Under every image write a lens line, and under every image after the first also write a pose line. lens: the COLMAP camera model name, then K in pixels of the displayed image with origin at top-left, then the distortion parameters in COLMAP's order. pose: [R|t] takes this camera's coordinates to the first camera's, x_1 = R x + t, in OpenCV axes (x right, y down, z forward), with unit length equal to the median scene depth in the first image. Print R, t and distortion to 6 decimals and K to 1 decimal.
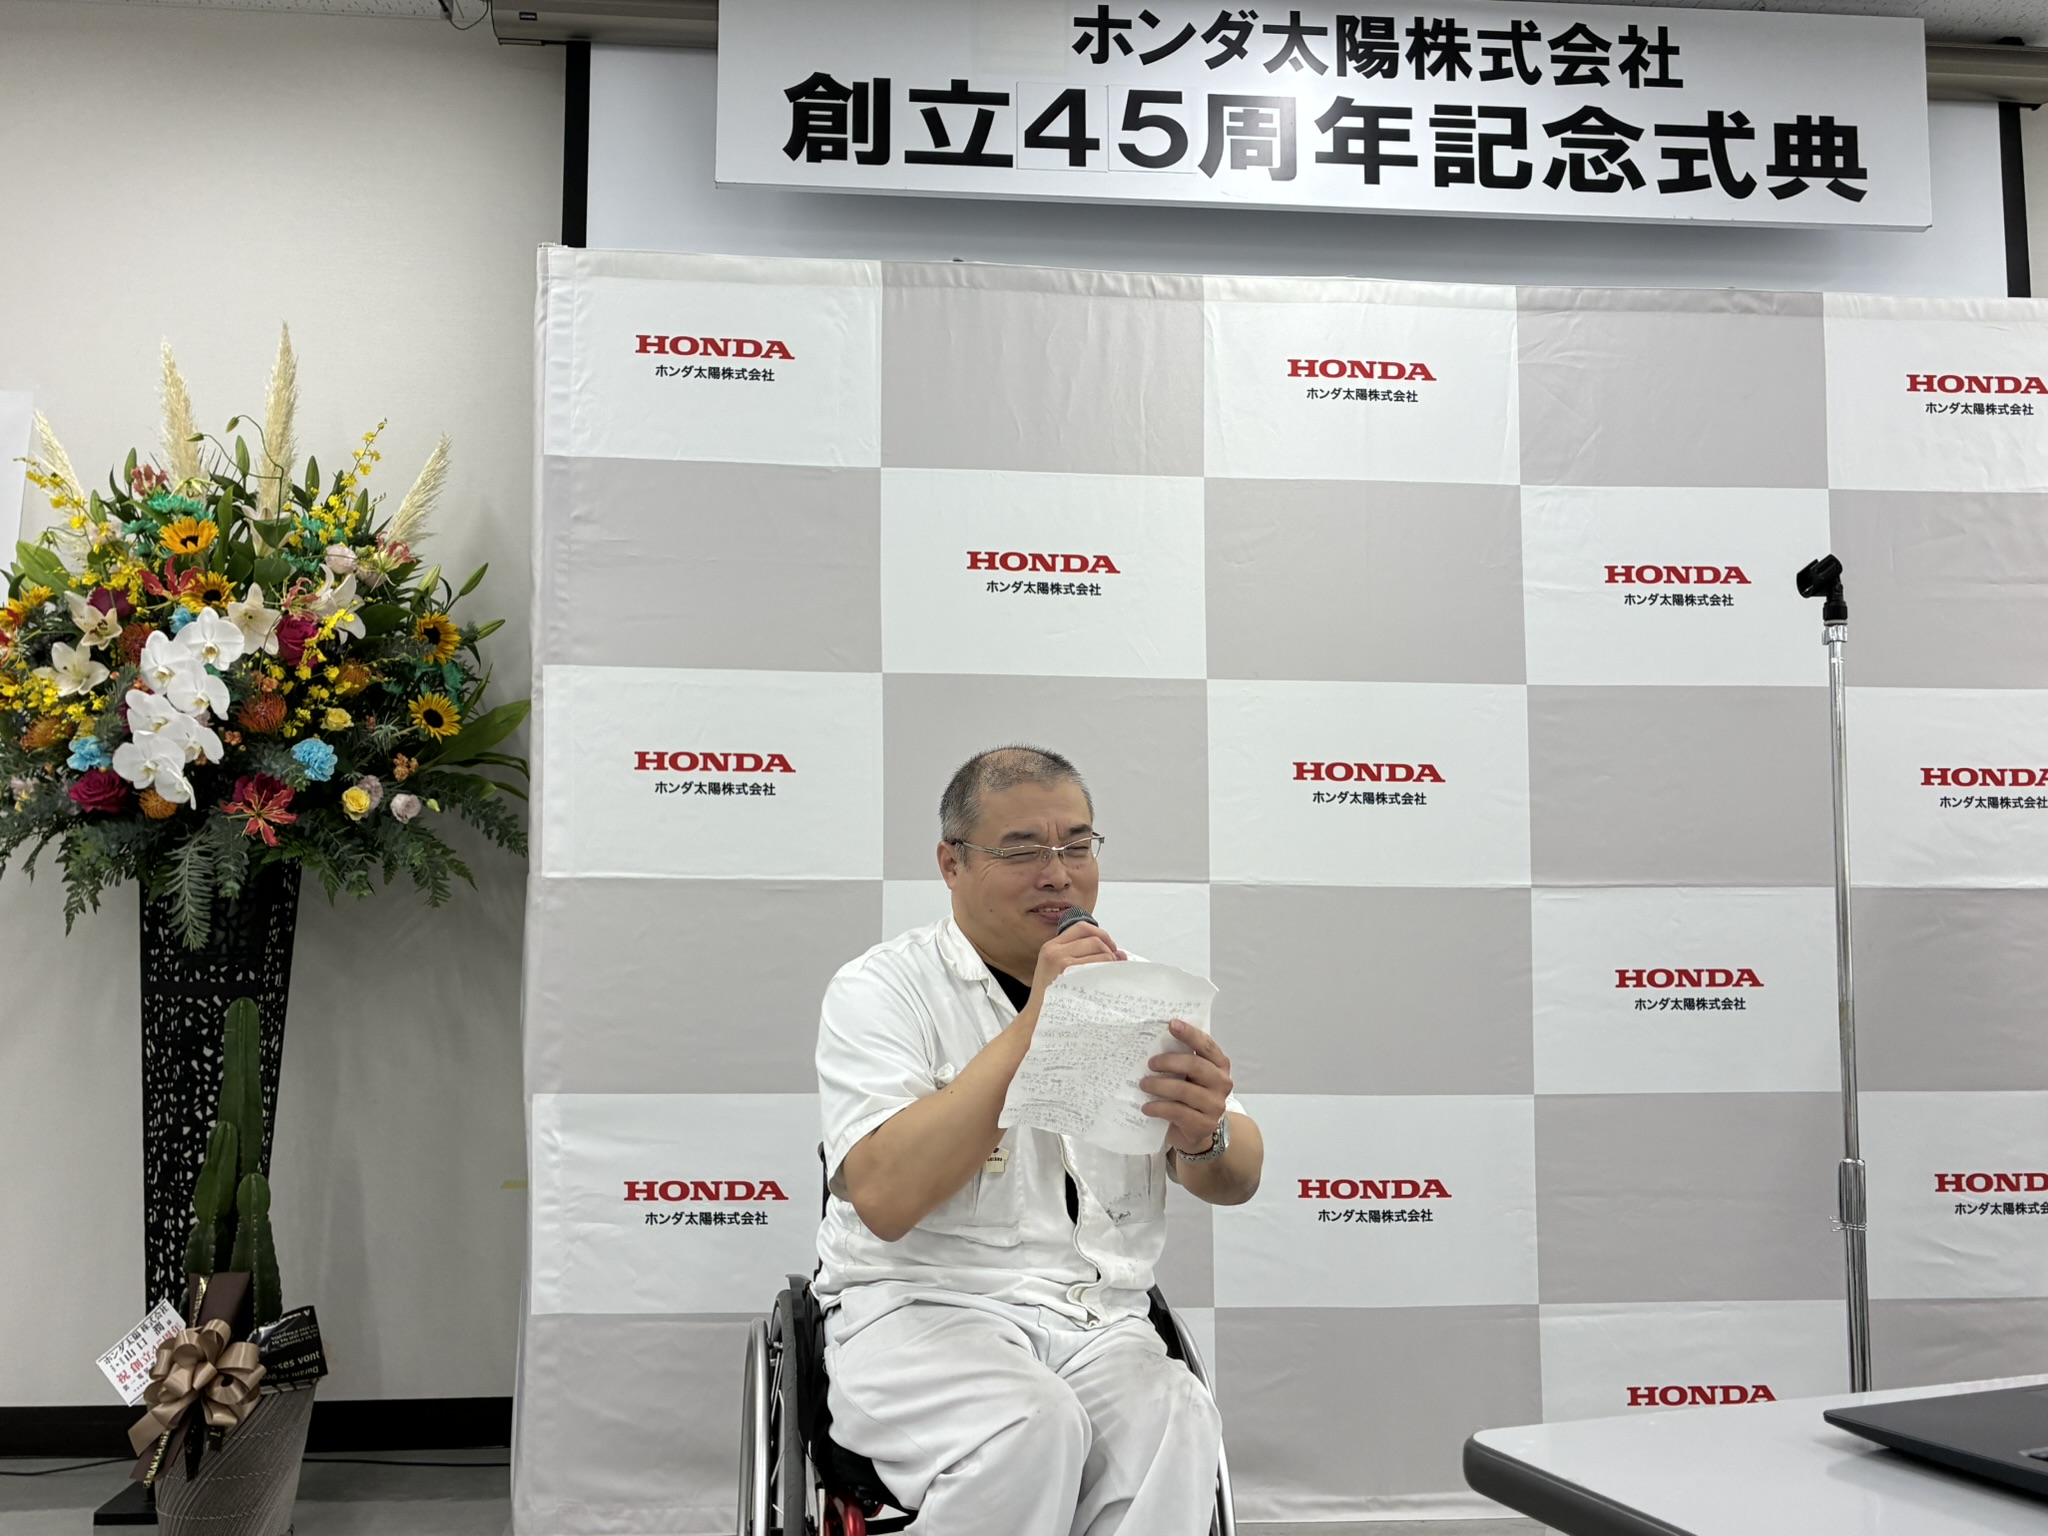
lens RADIAL K [[1849.4, 0, 1024.6], [0, 1849.4, 769.7], [0, 0, 1]] dist [0.012617, 0.004038]
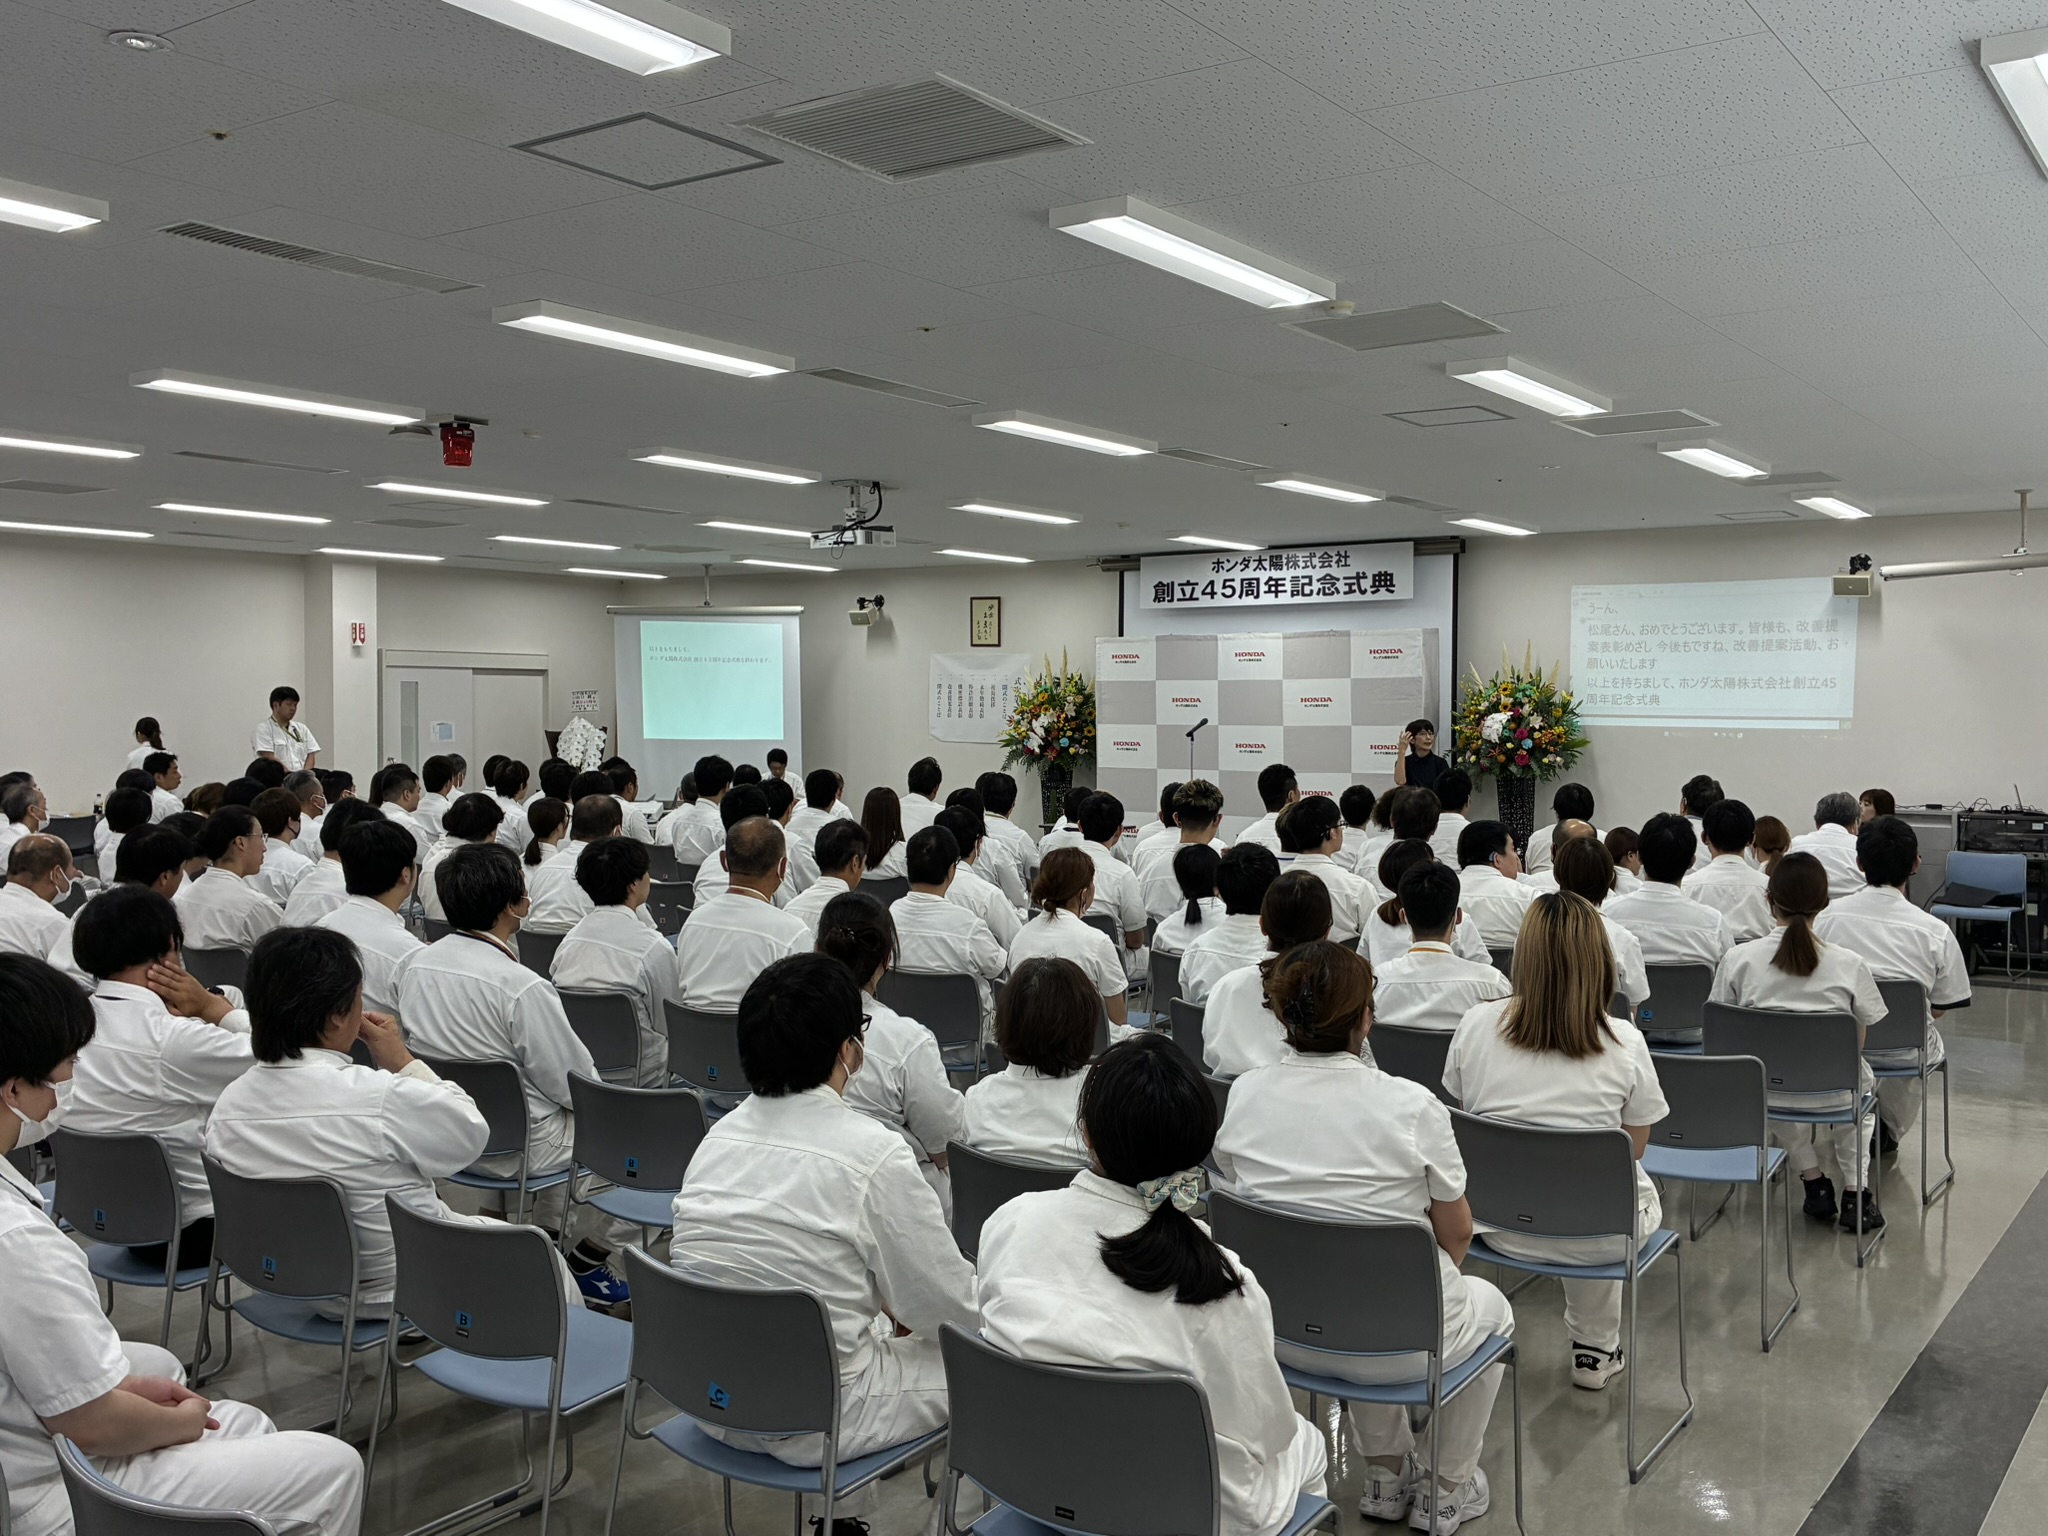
lens RADIAL K [[1904.7, 0, 1025.7], [0, 1904.7, 765.4], [0, 0, 1]] dist [-0.000579, 0.000000]
pose [[0.762464, 0.018269, -0.646772, 2.466102], [0.059931, 0.993310, 0.098709, -0.393872], [0.644249, -0.114024, 0.756269, -2.548808]]
